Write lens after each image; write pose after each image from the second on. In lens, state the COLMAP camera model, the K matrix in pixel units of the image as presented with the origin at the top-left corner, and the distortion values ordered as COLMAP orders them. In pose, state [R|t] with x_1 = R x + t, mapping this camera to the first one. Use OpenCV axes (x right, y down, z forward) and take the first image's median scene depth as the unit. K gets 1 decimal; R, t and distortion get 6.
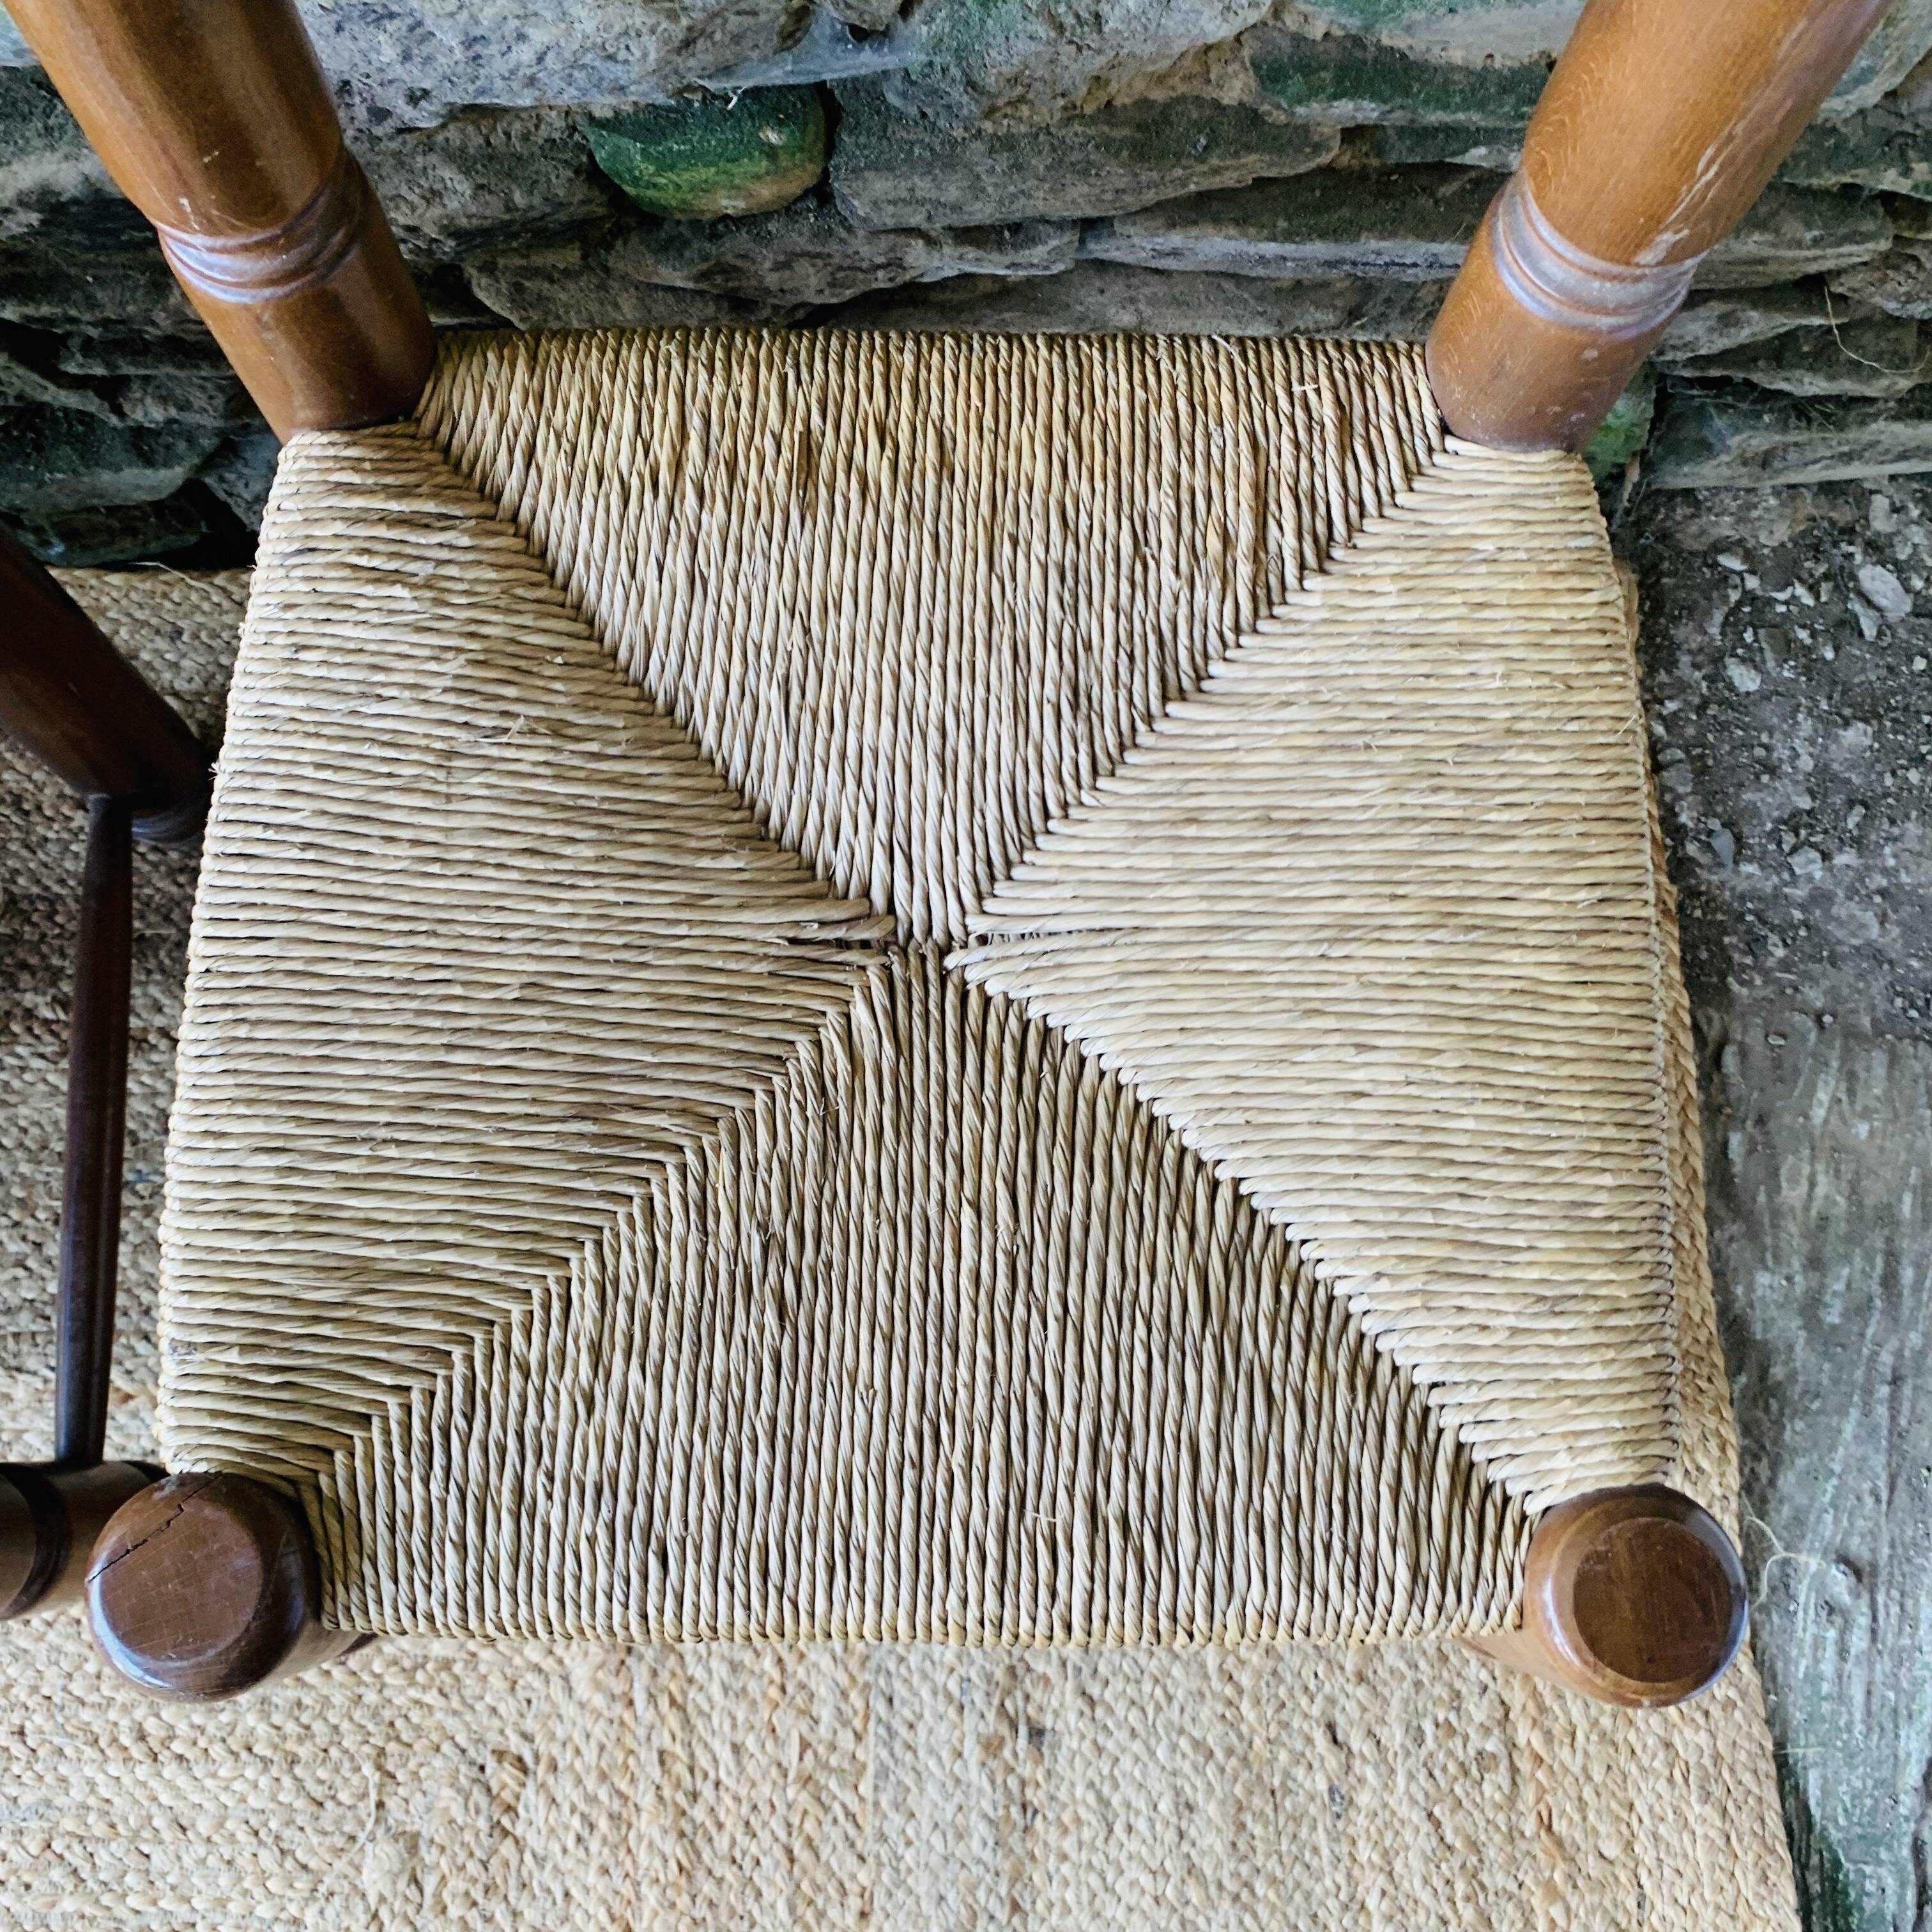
lens RADIAL K [[2004.6, 0, 952.4], [0, 2004.6, 978.5], [0, 0, 1]] dist [-0.016786, 0.032174]
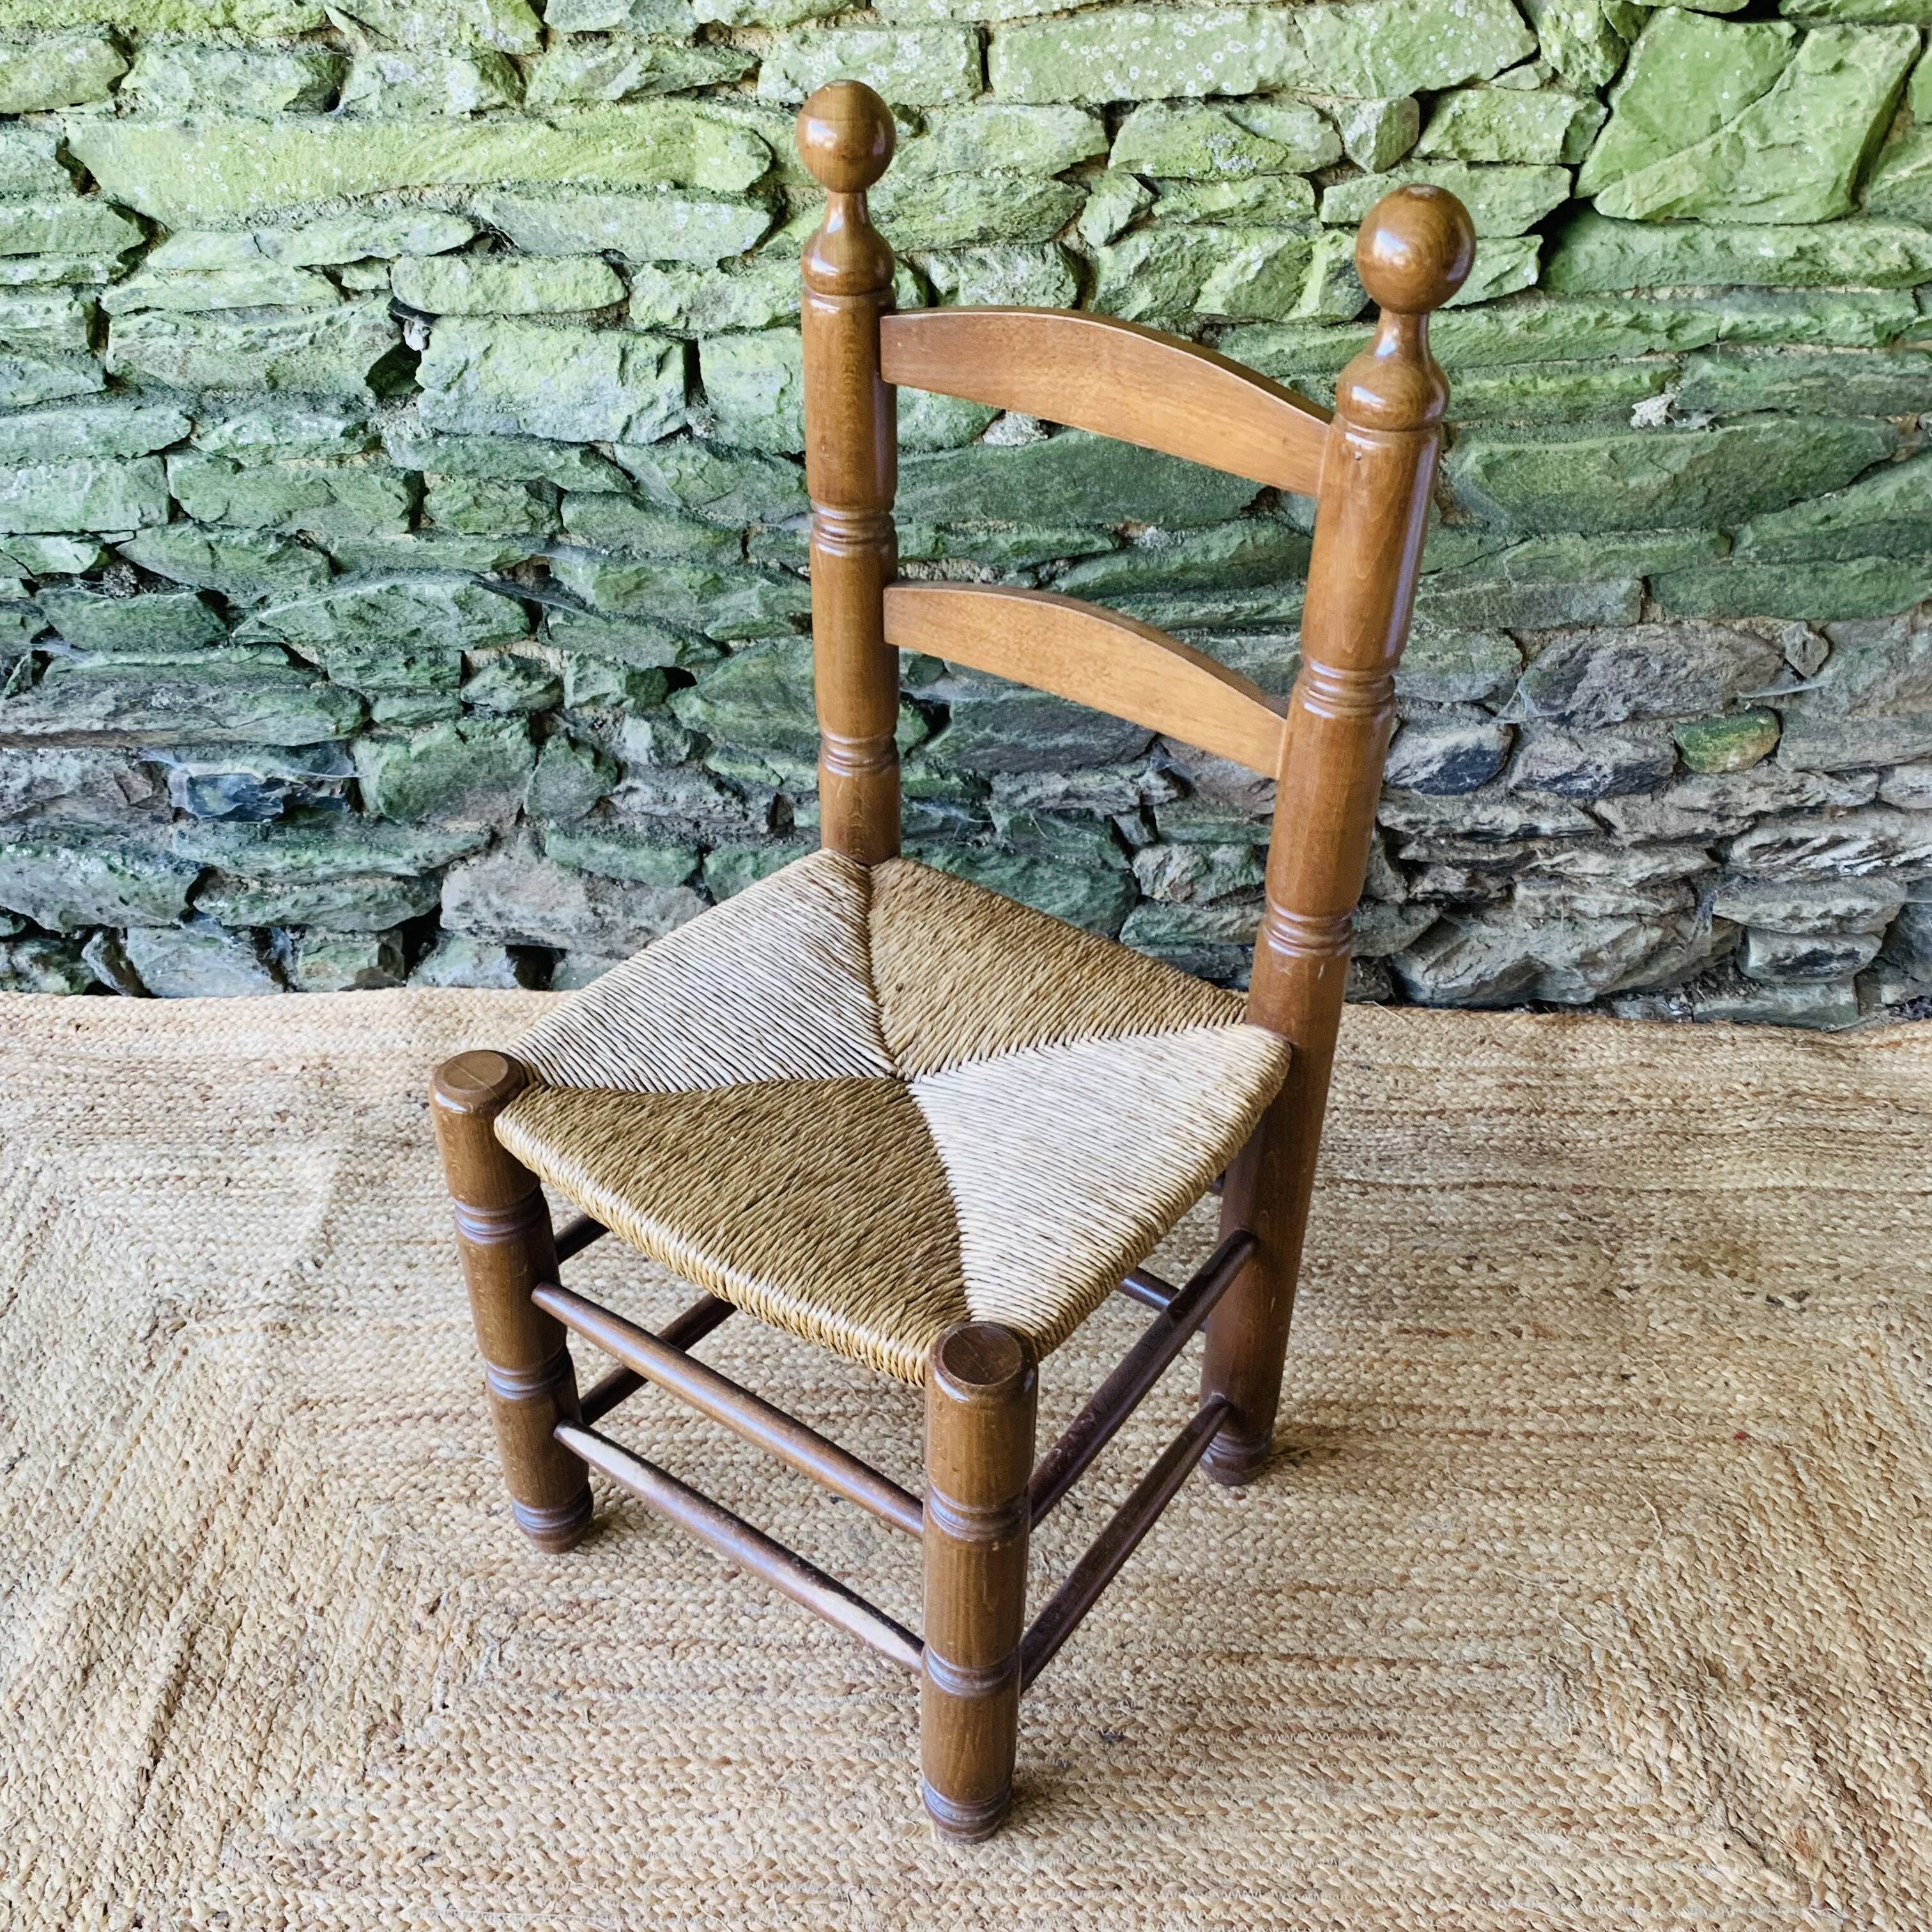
lens RADIAL K [[2004.6, 0, 952.4], [0, 2004.6, 978.5], [0, 0, 1]] dist [-0.016786, 0.032174]
pose [[0.998644, -0.015885, -0.049582, -1.174954], [-0.021354, 0.743558, -0.668330, 1.791825], [0.047484, 0.668483, 0.742210, -0.791136]]
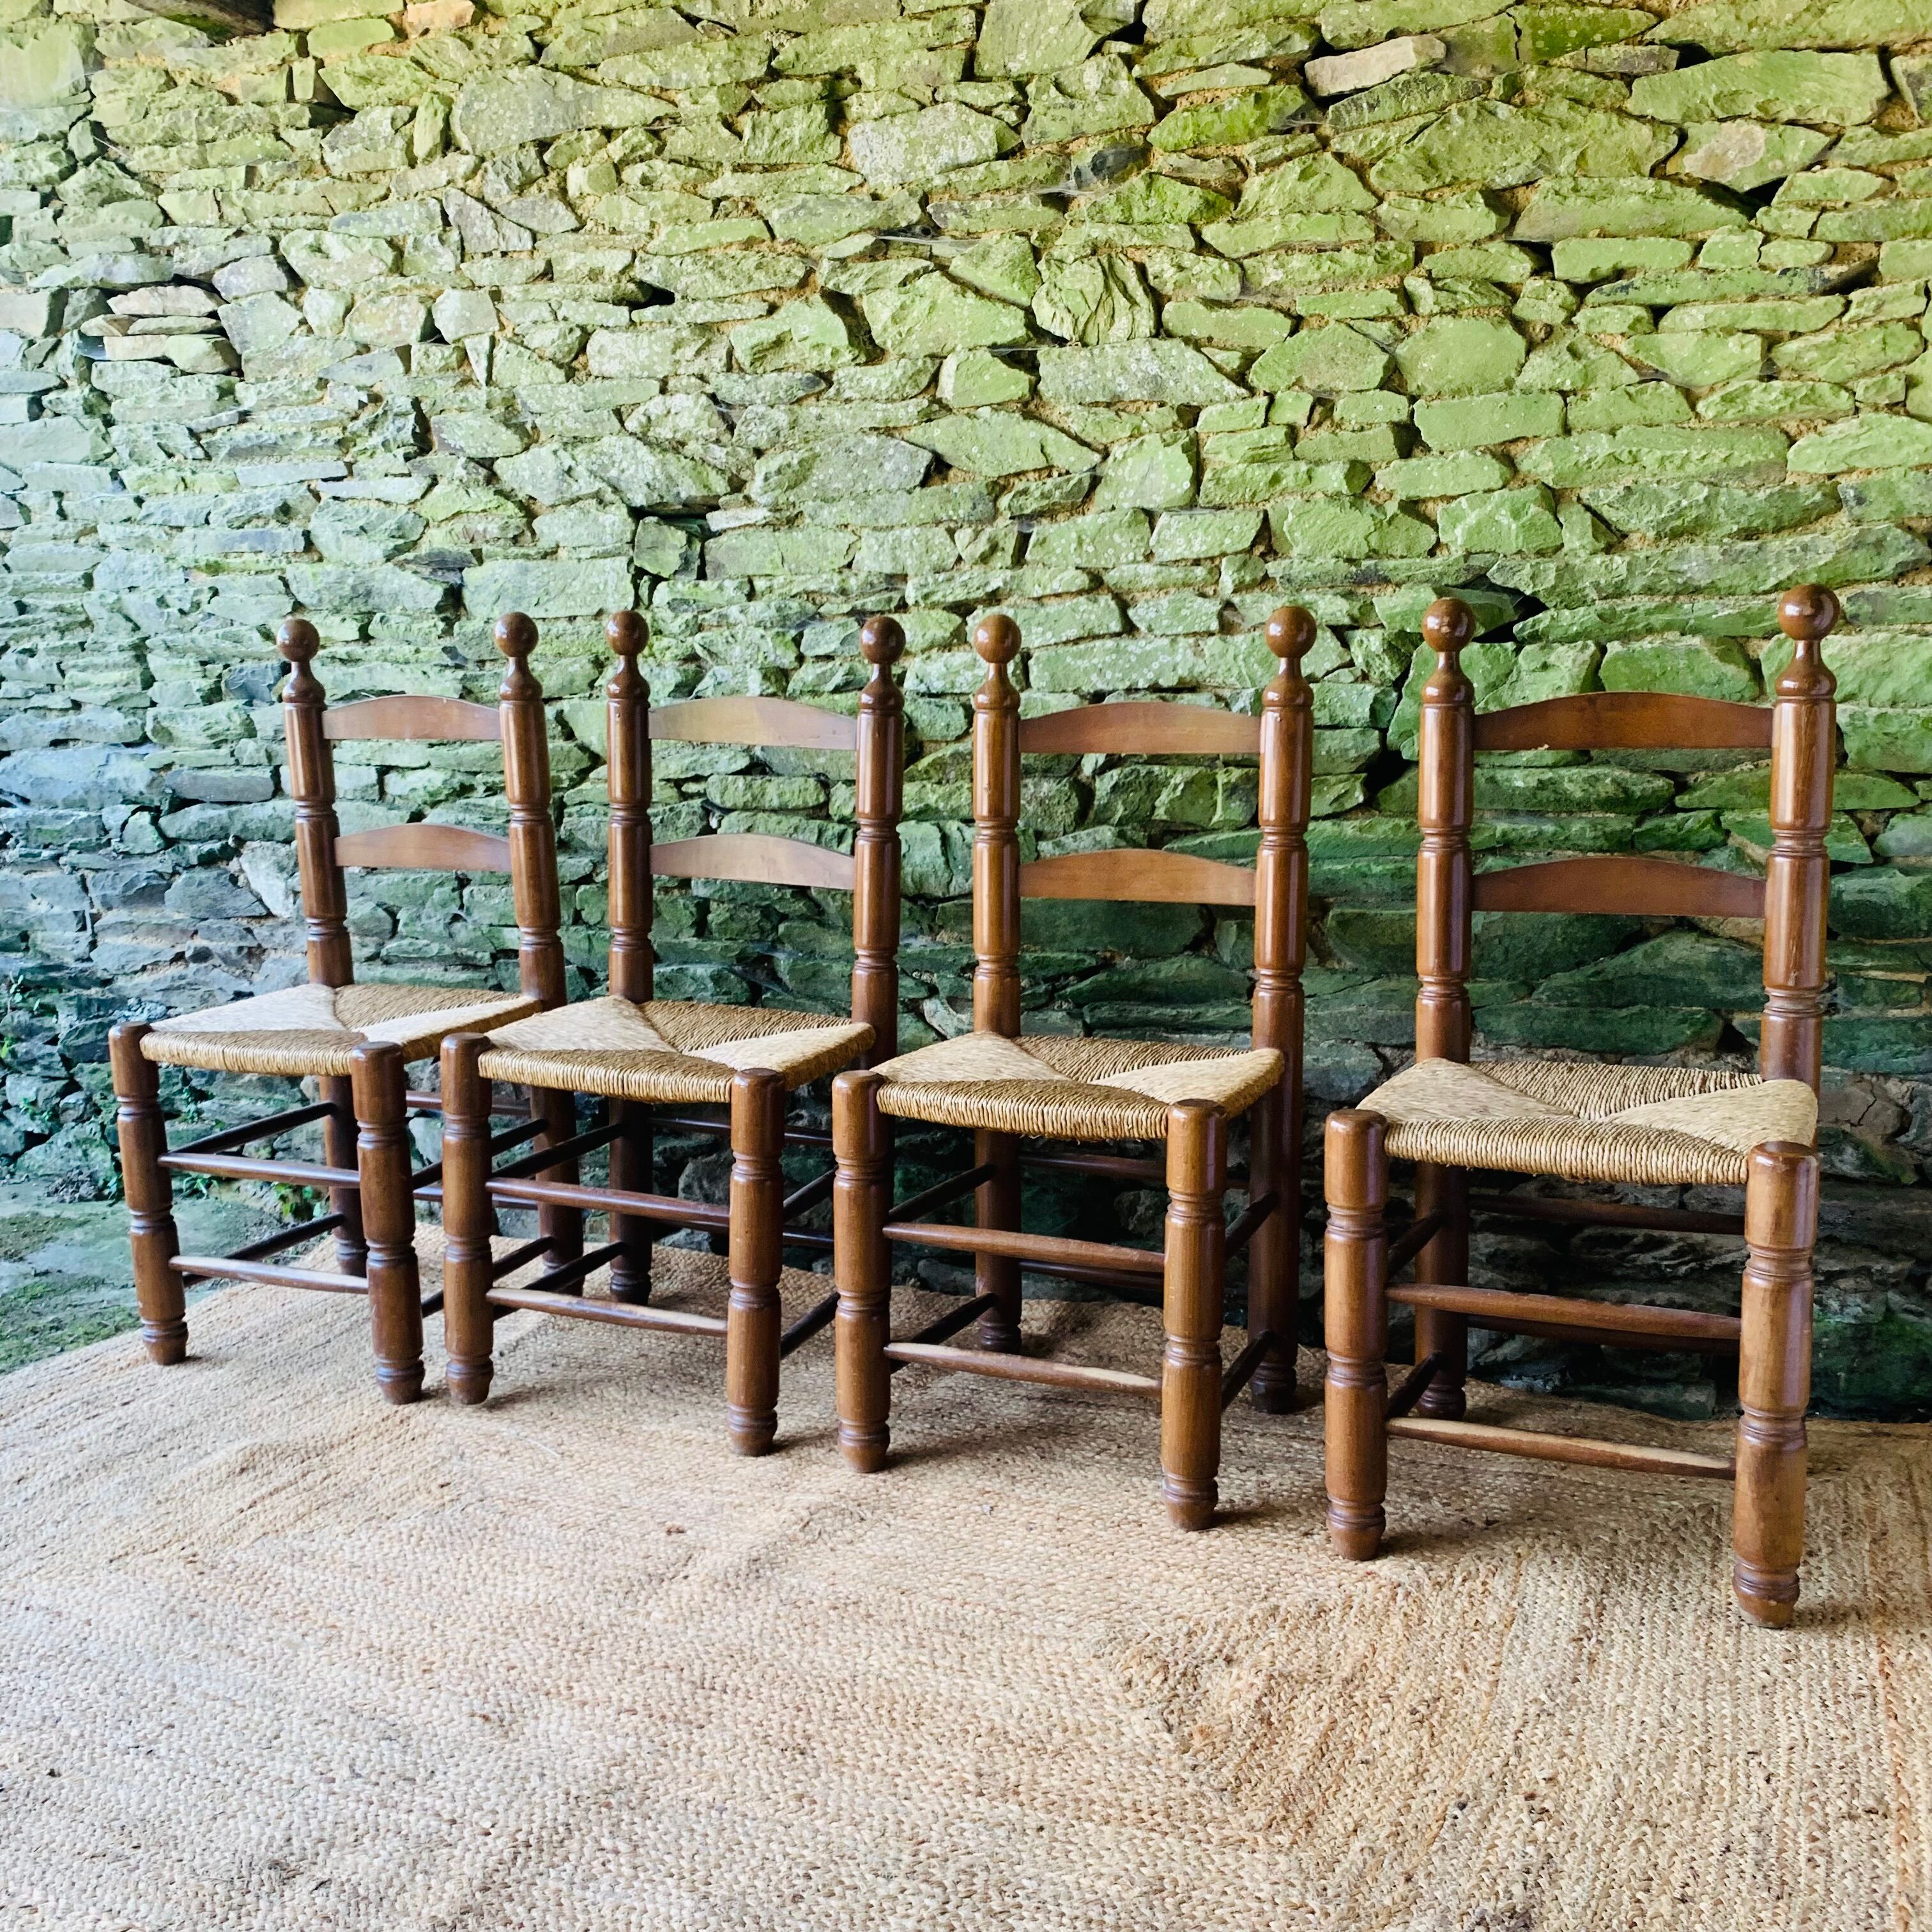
lens RADIAL K [[2004.3, 0, 937.7], [0, 2004.3, 963.0], [0, 0, 1]] dist [0.145308, -0.383783]
pose [[0.904046, 0.017030, -0.427095, 0.449184], [-0.405244, 0.351919, -0.843760, 3.194344], [0.135934, 0.935875, 0.325053, -0.528184]]
